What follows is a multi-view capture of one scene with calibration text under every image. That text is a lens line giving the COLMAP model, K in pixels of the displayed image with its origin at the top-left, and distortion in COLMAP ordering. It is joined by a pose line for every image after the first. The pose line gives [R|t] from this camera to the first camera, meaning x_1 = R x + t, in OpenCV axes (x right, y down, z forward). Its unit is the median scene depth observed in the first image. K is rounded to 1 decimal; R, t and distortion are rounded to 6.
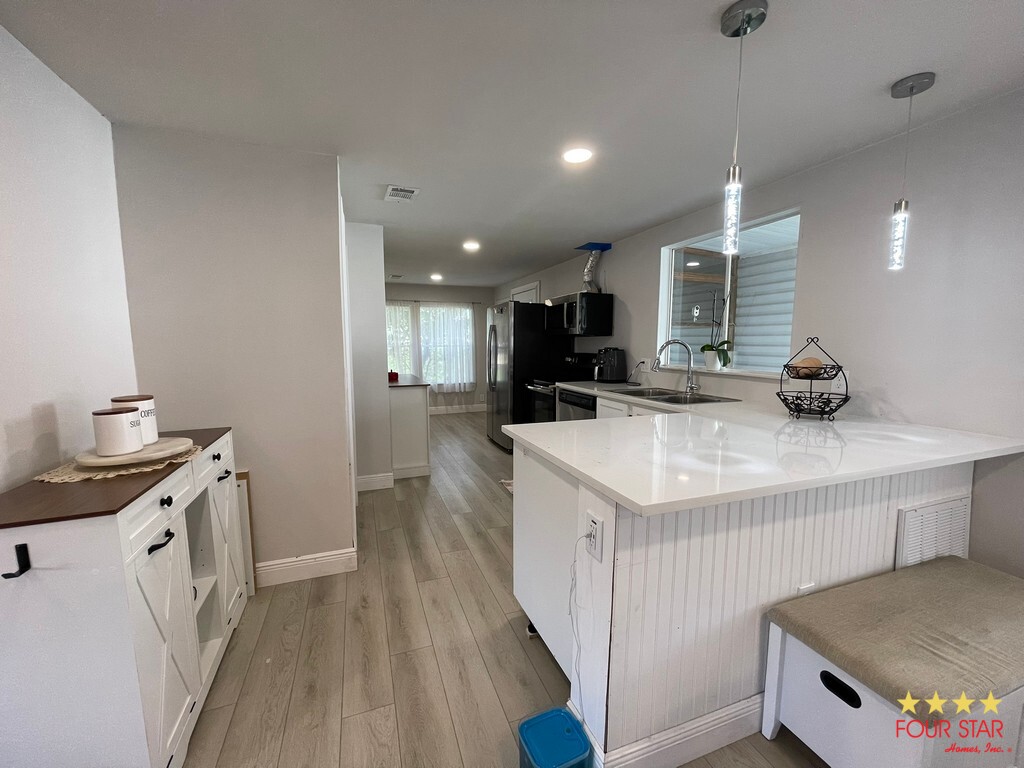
lens RADIAL K [[412.0, 0, 505.8], [0, 412.0, 386.6], [0, 0, 1]] dist [-0.002752, 0.000324]
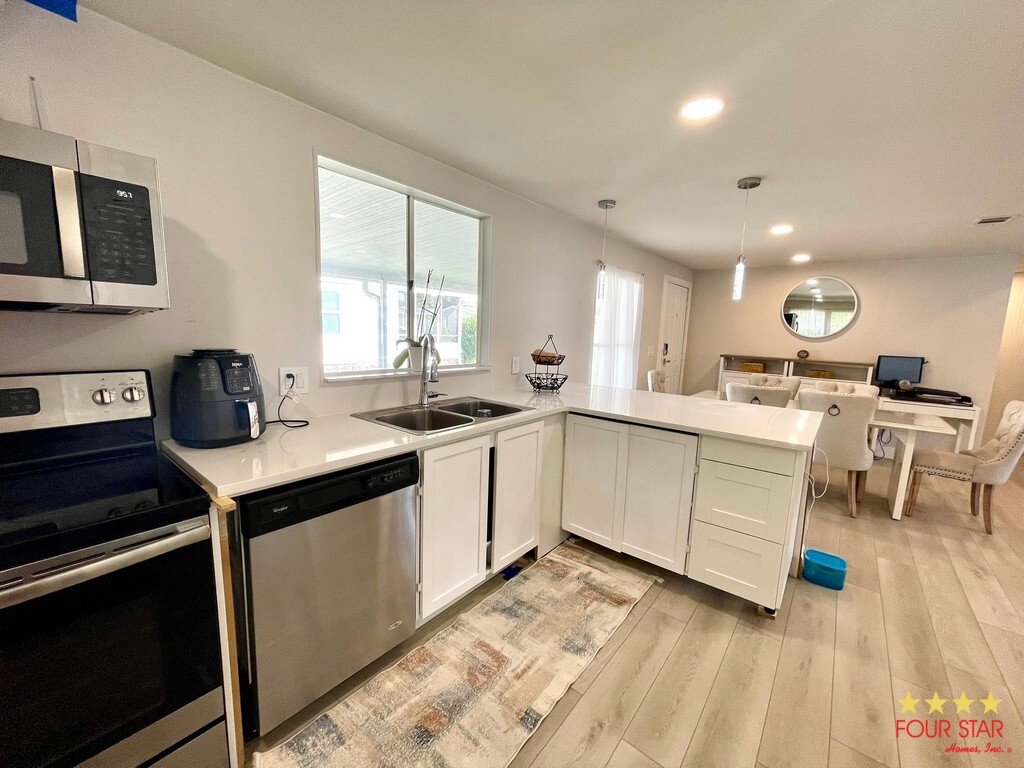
lens RADIAL K [[412.0, 0, 505.8], [0, 412.0, 386.6], [0, 0, 1]] dist [-0.002752, 0.000324]
pose [[-0.503327, -0.136534, 0.853241, -0.239376], [0.060441, 0.979456, 0.192385, -0.138961], [-0.861980, 0.148403, -0.484735, 1.132552]]
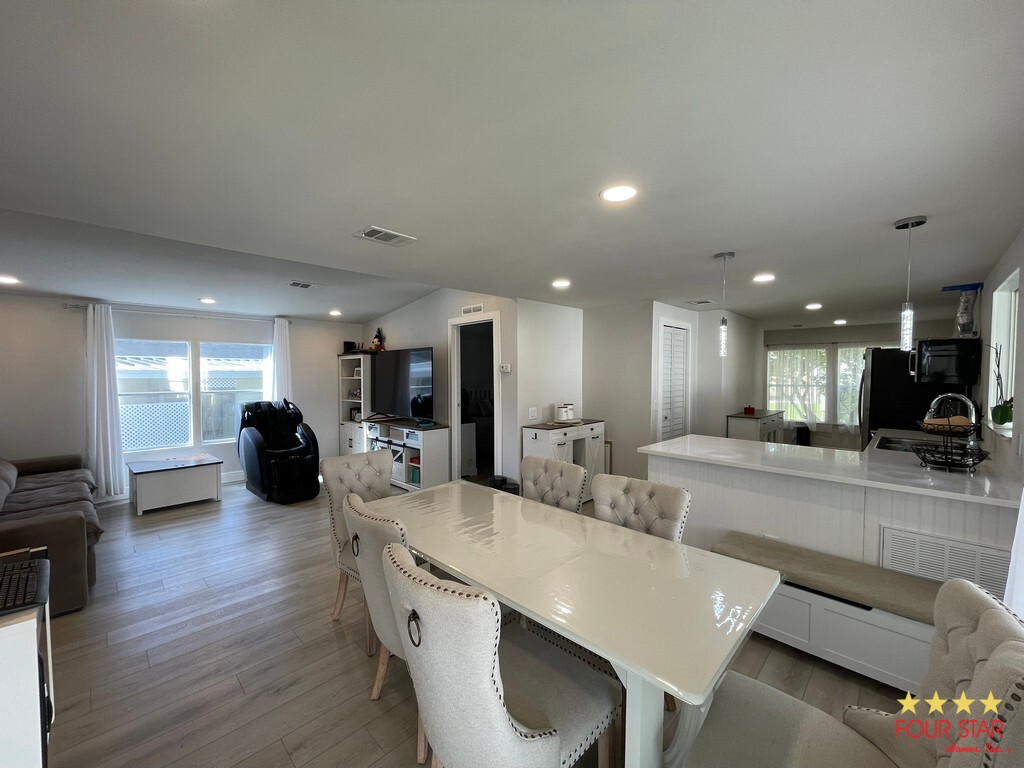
lens RADIAL K [[412.0, 0, 505.8], [0, 412.0, 386.6], [0, 0, 1]] dist [-0.002752, 0.000324]
pose [[0.423435, 0.032931, -0.905328, 0.775991], [-0.100199, 0.994910, -0.010676, -0.010968], [0.900368, 0.095234, 0.424579, -0.356121]]
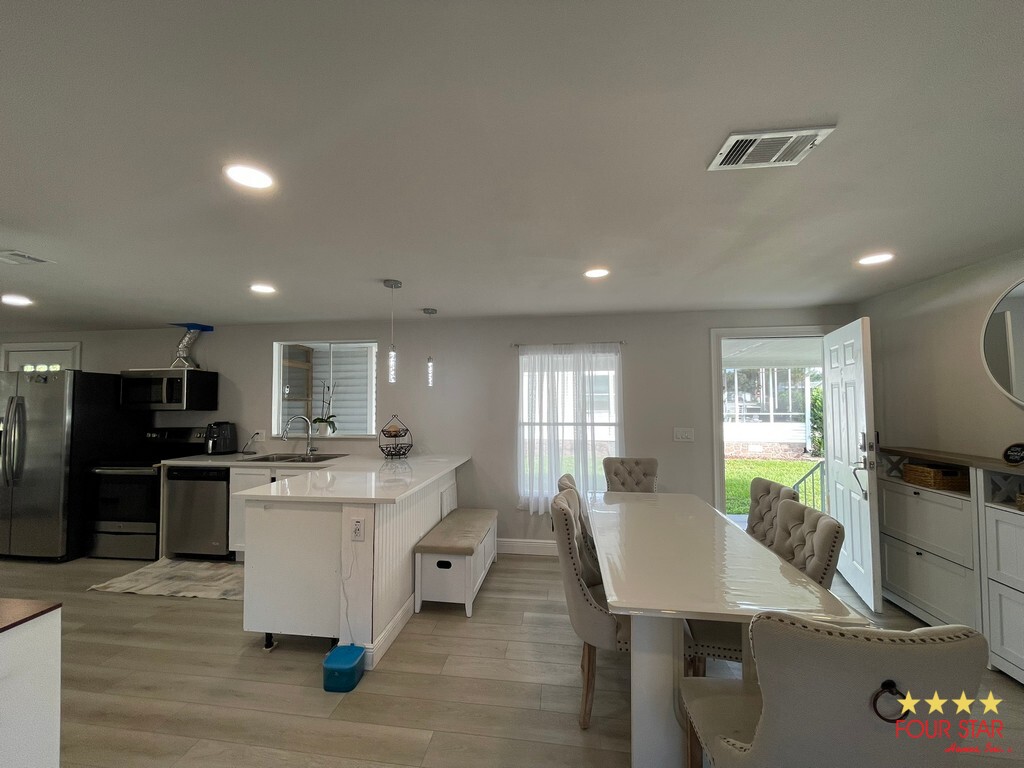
lens RADIAL K [[412.0, 0, 505.8], [0, 412.0, 386.6], [0, 0, 1]] dist [-0.002752, 0.000324]
pose [[0.468523, 0.029905, 0.882945, -0.418154], [0.100680, 0.991108, -0.086993, -0.019956], [-0.877696, 0.129653, 0.461346, -0.201496]]
